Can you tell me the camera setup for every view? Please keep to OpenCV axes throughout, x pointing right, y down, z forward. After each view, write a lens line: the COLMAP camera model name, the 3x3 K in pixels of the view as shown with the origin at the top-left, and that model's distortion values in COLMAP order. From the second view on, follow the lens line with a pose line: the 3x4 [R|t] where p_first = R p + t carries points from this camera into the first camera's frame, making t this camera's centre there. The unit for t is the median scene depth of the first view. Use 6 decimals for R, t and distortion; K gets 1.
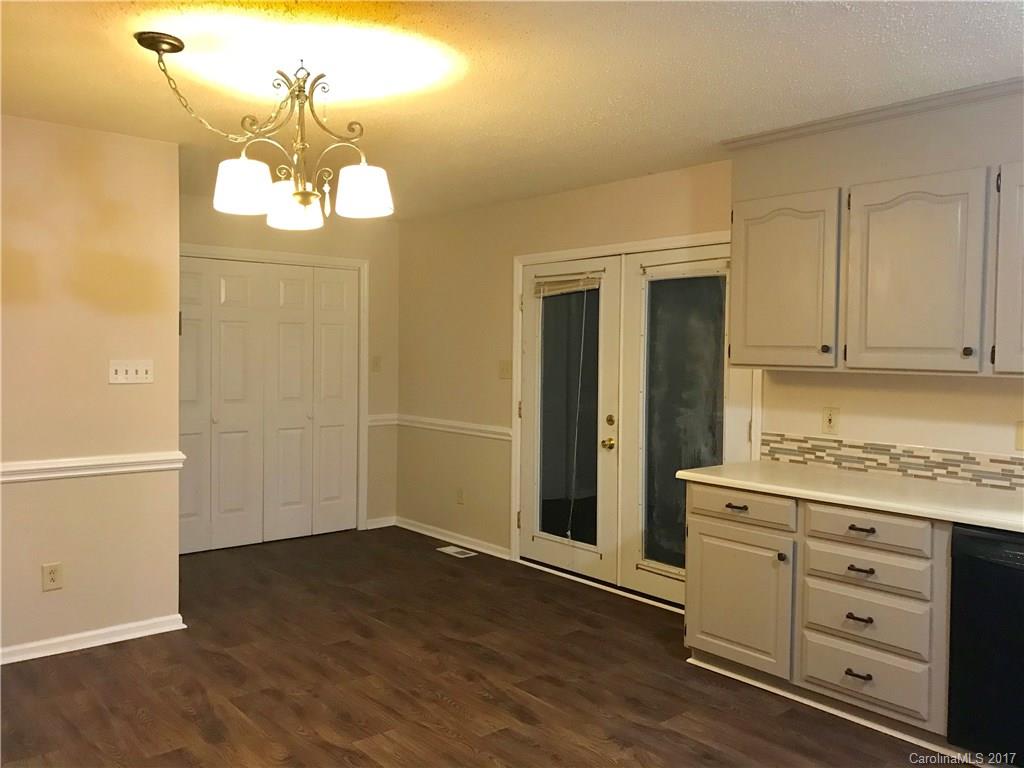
lens RADIAL K [[849.5, 0, 515.1], [0, 849.5, 368.0], [0, 0, 1]] dist [0.005276, 0.013107]
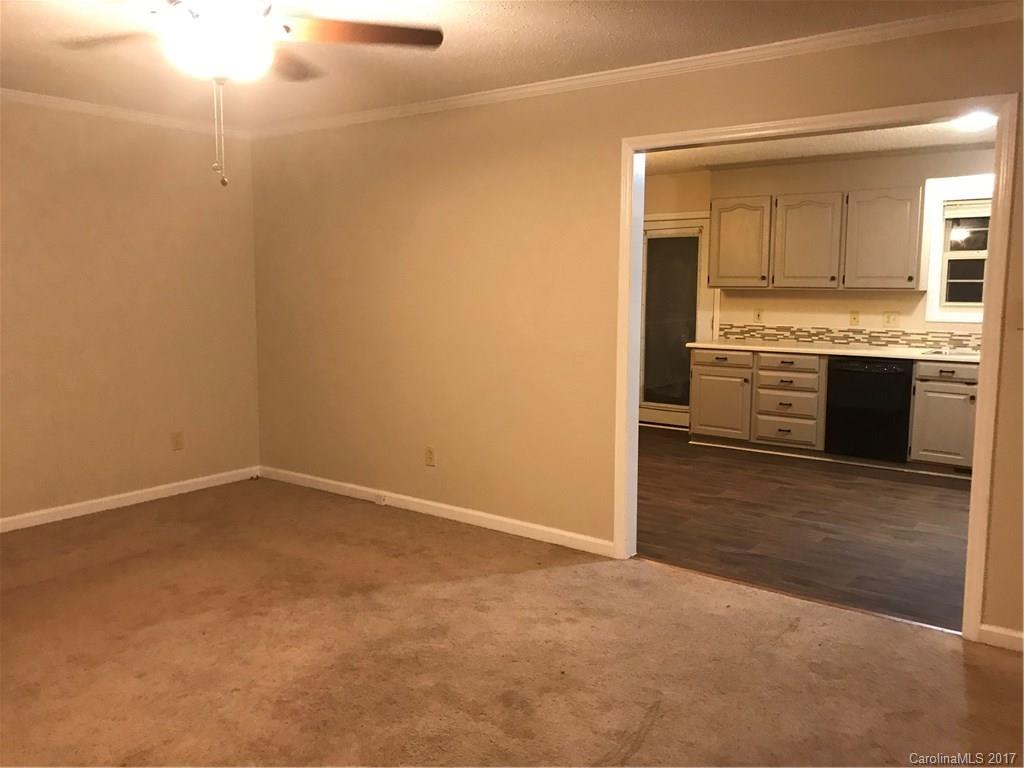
lens RADIAL K [[849.5, 0, 515.1], [0, 849.5, 368.0], [0, 0, 1]] dist [0.005276, 0.013107]
pose [[0.974002, -0.025826, 0.225061, -0.653089], [0.008708, 0.997015, 0.076720, 0.030670], [-0.226370, -0.072766, 0.971320, -0.810822]]
